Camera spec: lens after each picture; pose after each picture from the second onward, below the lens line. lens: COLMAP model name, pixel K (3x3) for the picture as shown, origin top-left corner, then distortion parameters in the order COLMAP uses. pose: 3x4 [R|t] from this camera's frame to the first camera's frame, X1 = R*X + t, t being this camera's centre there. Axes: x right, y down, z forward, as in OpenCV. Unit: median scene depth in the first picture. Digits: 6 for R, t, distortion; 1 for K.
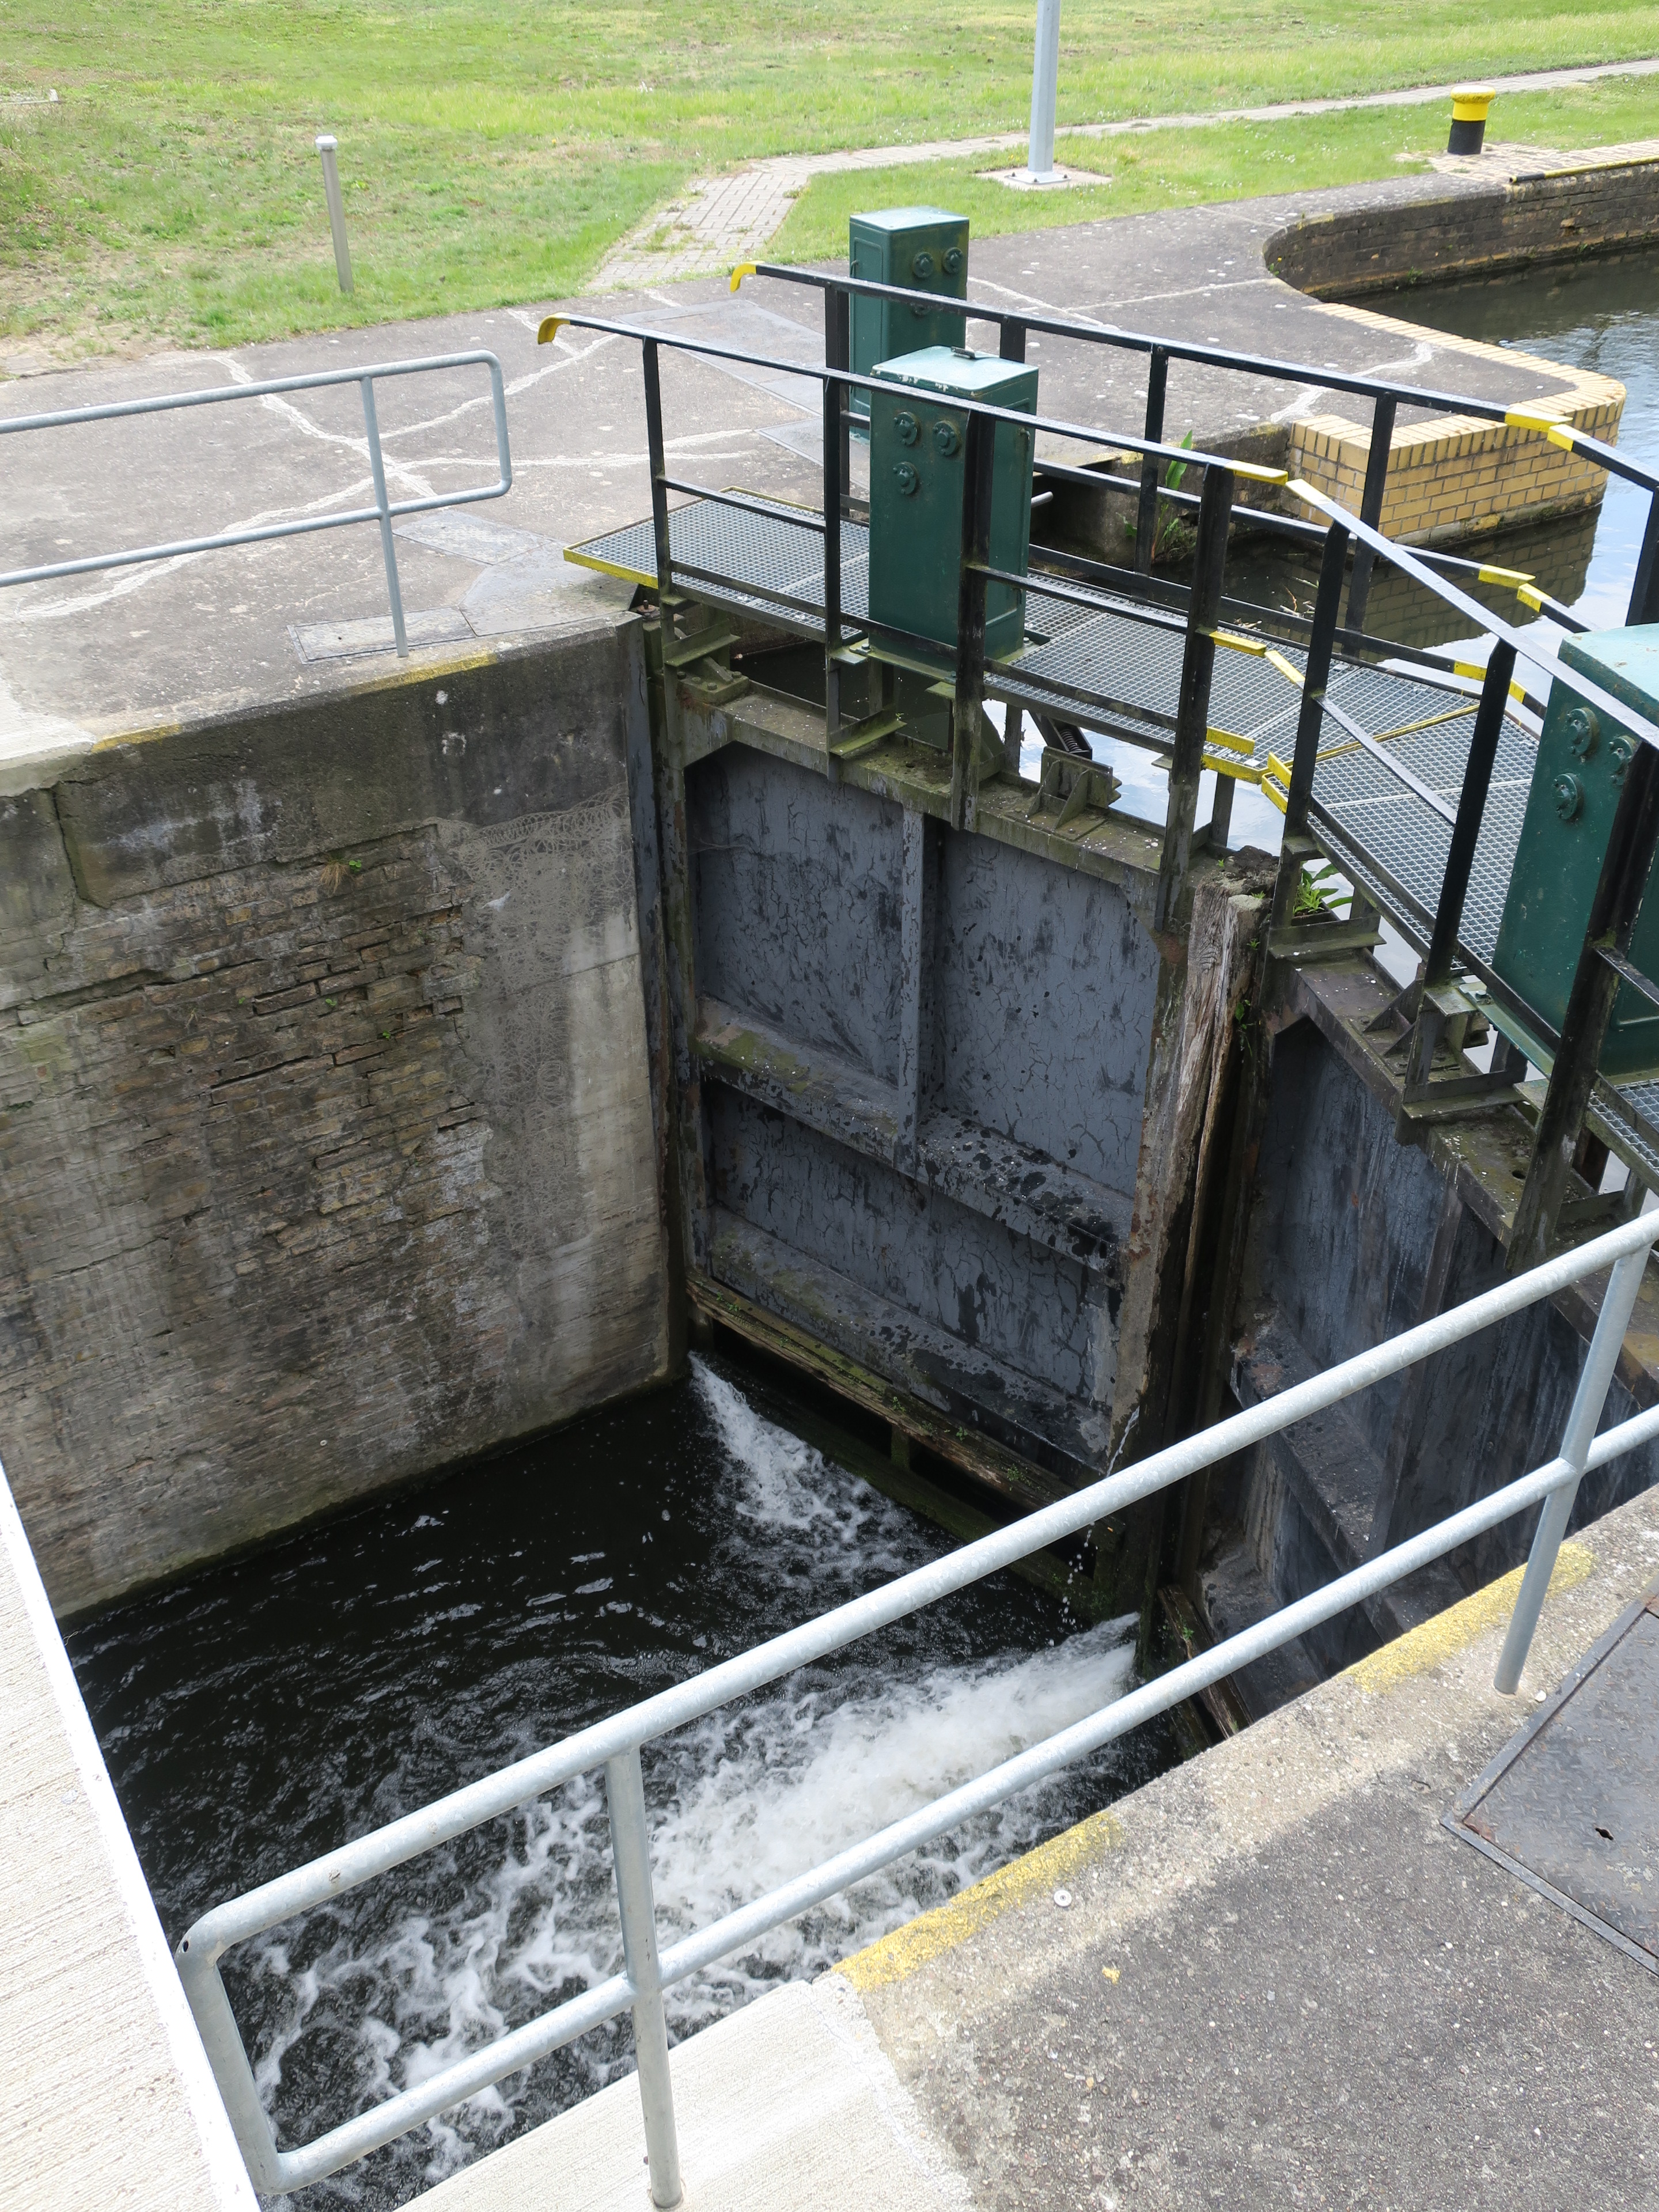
lens RADIAL K [[1944.3, 0, 829.5], [0, 1944.3, 1106.0], [0, 0, 1]] dist [0.013009, -0.001020]
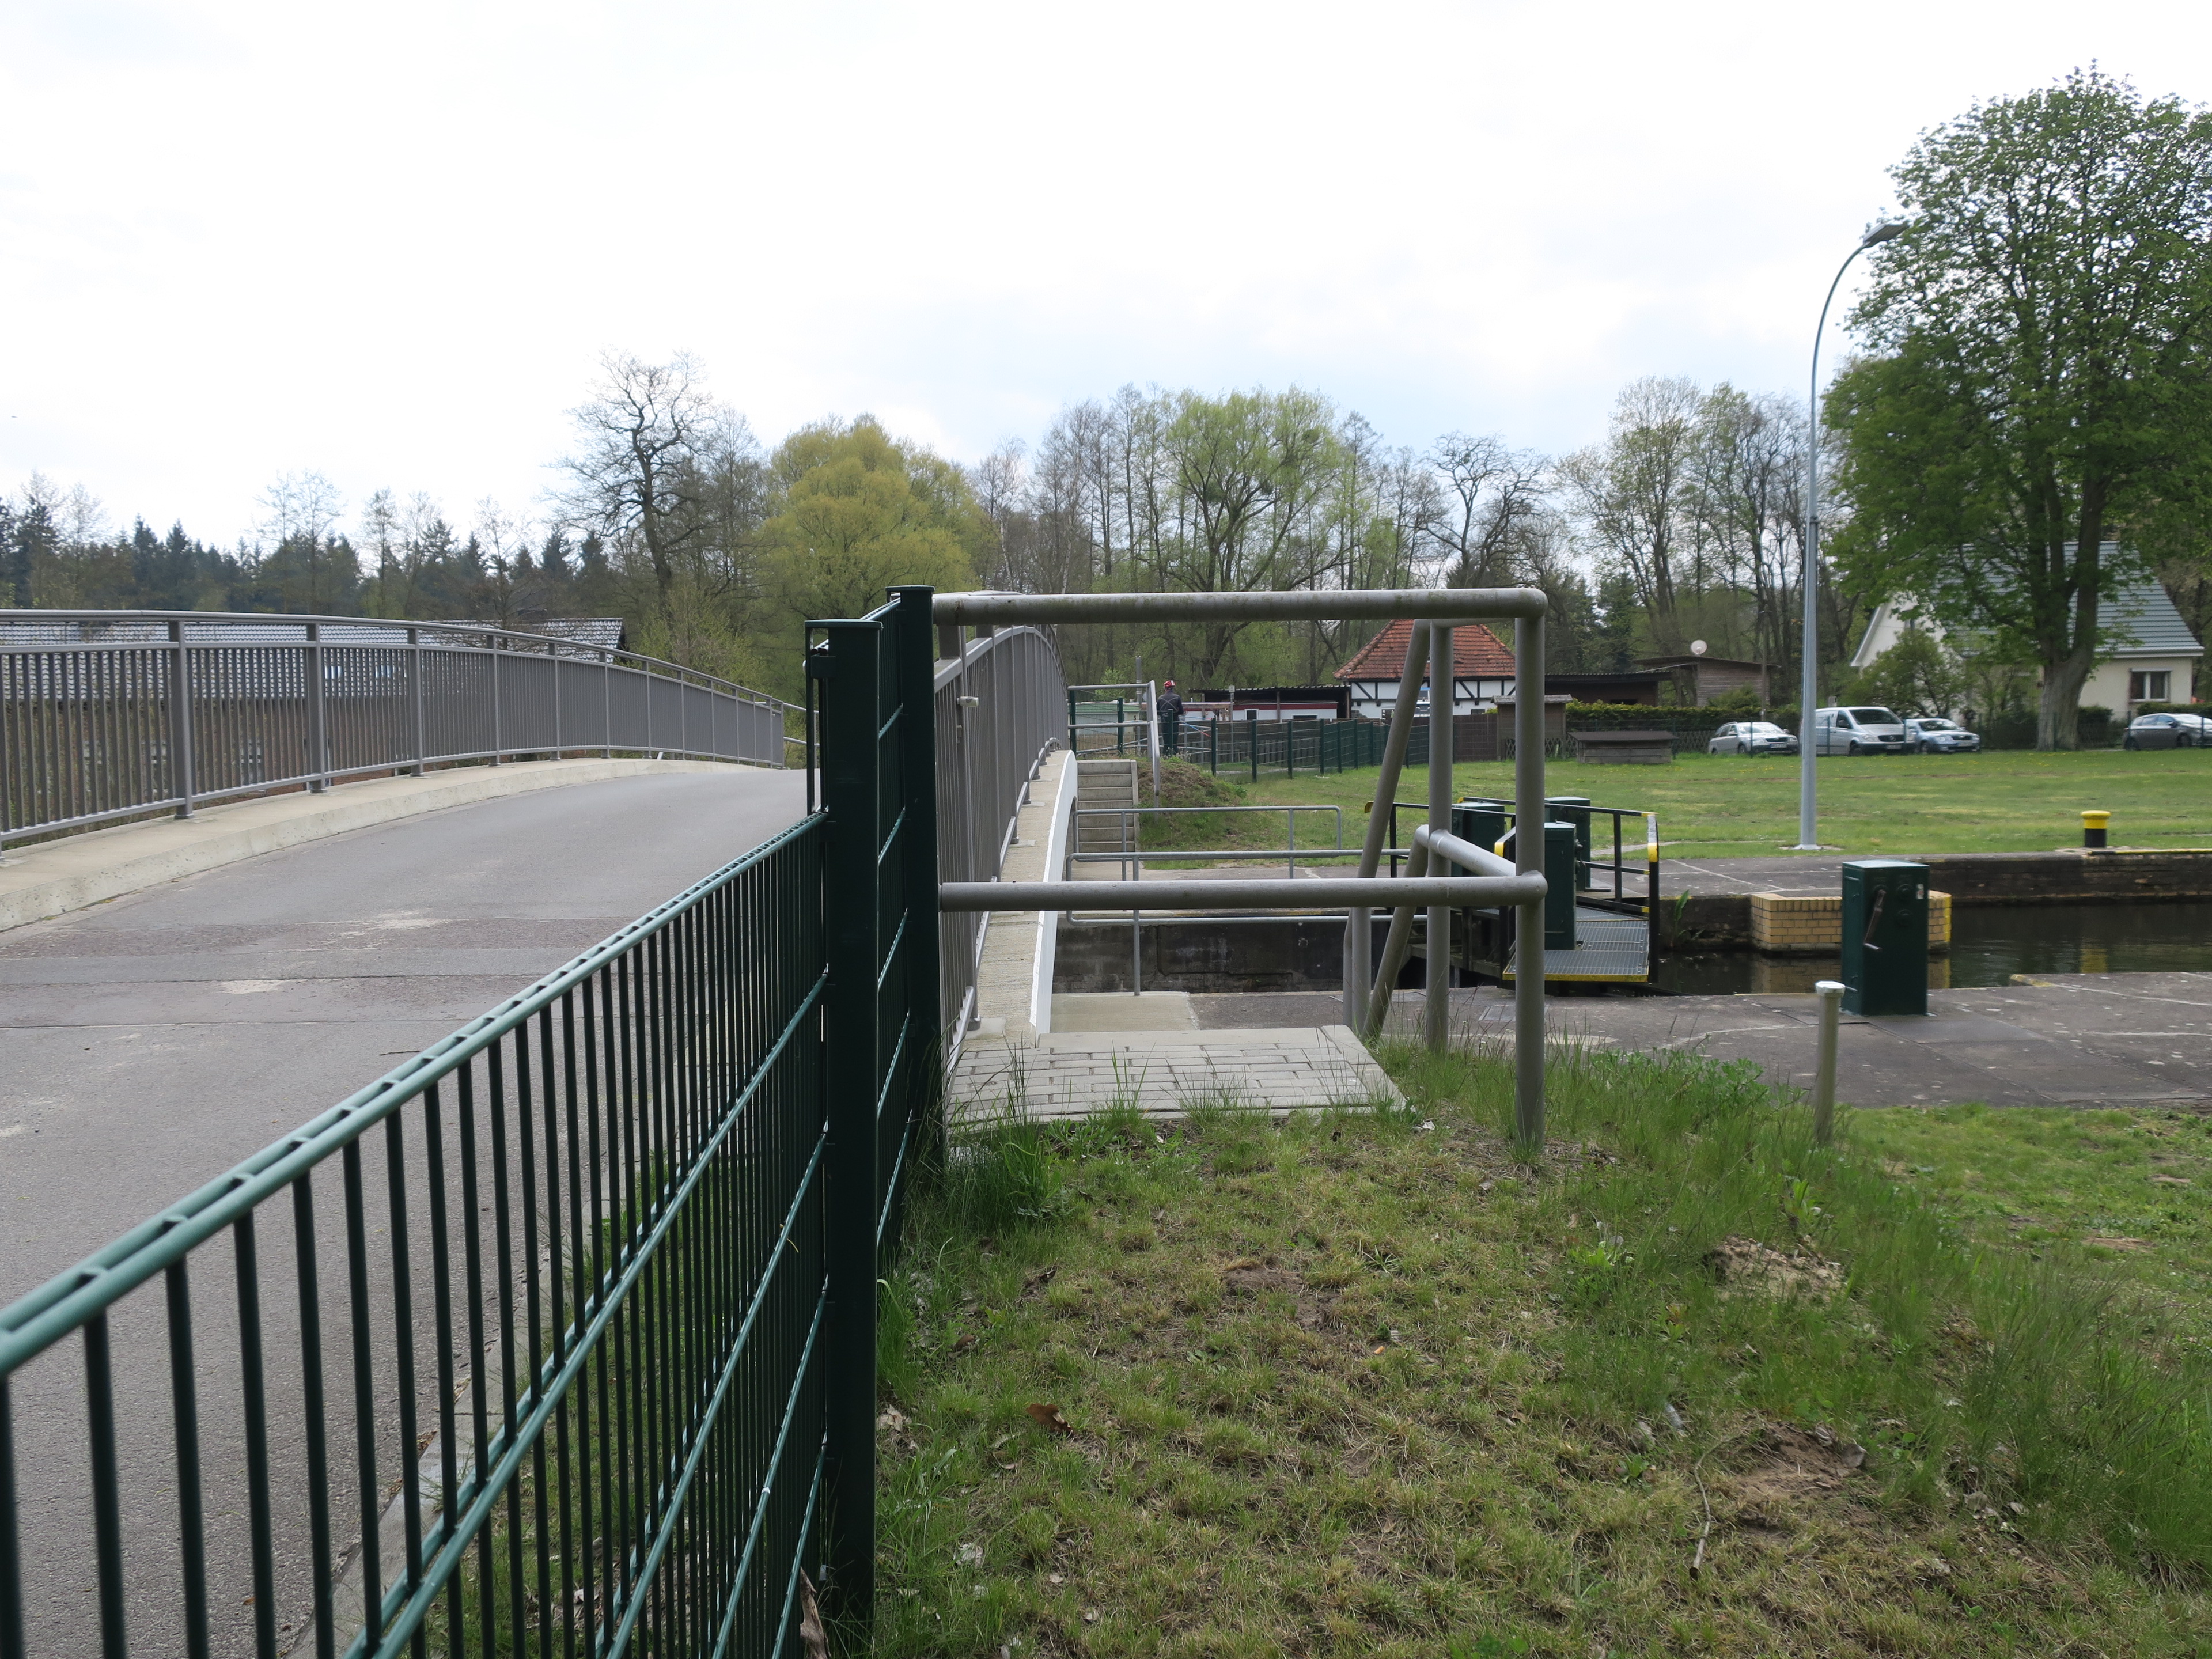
lens RADIAL K [[1944.3, 0, 1106.0], [0, 1944.3, 829.5], [0, 0, 1]] dist [0.013009, -0.001020]
pose [[0.876429, 0.034720, -0.480278, 0.664729], [-0.273044, 0.857383, -0.436280, 0.723261], [0.396635, 0.513506, 0.760915, -0.941780]]
